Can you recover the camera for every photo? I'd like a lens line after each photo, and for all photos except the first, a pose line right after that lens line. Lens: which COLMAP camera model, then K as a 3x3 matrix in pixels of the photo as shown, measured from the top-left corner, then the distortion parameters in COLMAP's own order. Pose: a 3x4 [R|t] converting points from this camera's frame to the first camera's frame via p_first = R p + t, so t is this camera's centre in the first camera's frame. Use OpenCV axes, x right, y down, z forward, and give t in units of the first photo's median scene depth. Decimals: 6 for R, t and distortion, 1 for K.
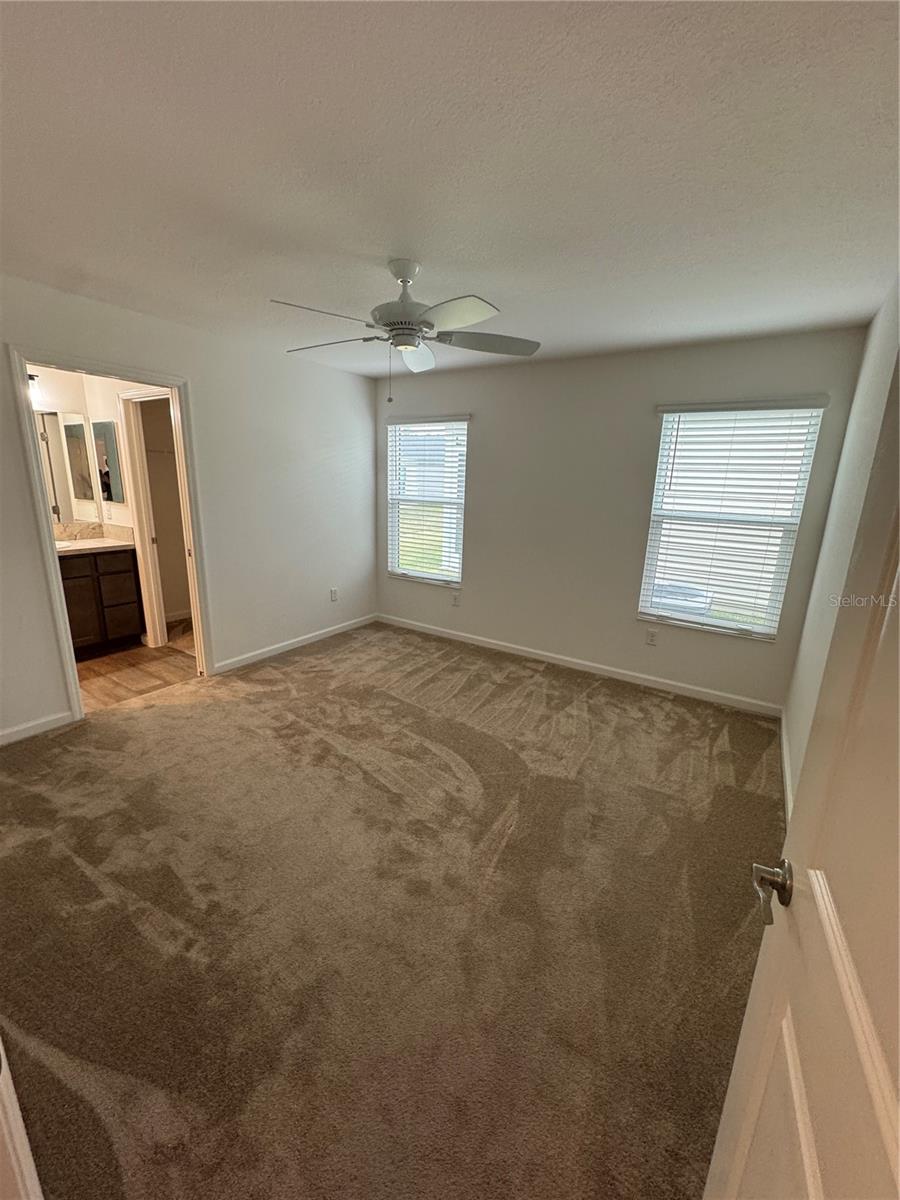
lens RADIAL K [[480.8, 0, 445.3], [0, 480.8, 603.2], [0, 0, 1]] dist [0.000107, 0.000016]
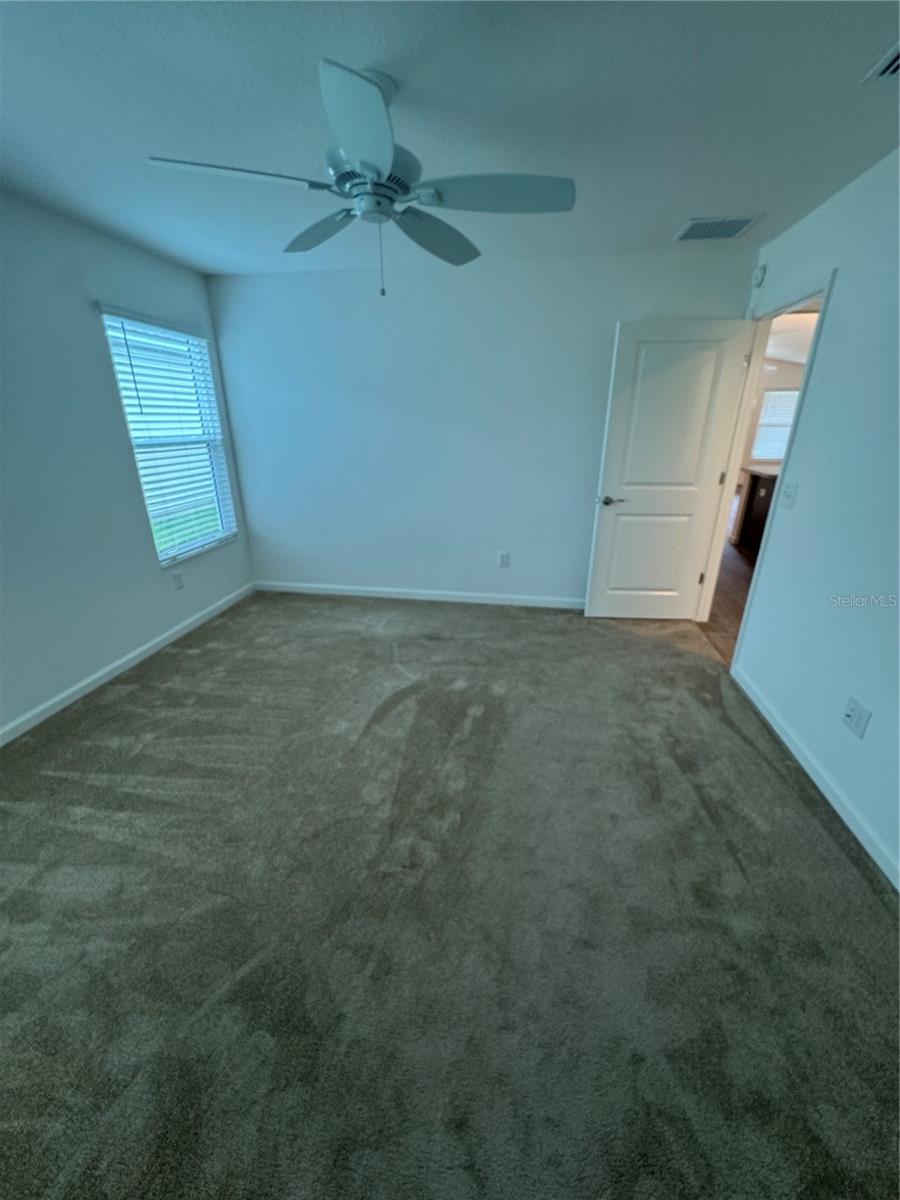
lens RADIAL K [[480.8, 0, 449.0], [0, 480.8, 607.3], [0, 0, 1]] dist [0.000107, 0.000016]
pose [[-0.415127, -0.370830, 0.830755, -0.606810], [0.207589, 0.850455, 0.483356, -0.236631], [-0.885763, 0.373110, -0.276067, 0.855979]]
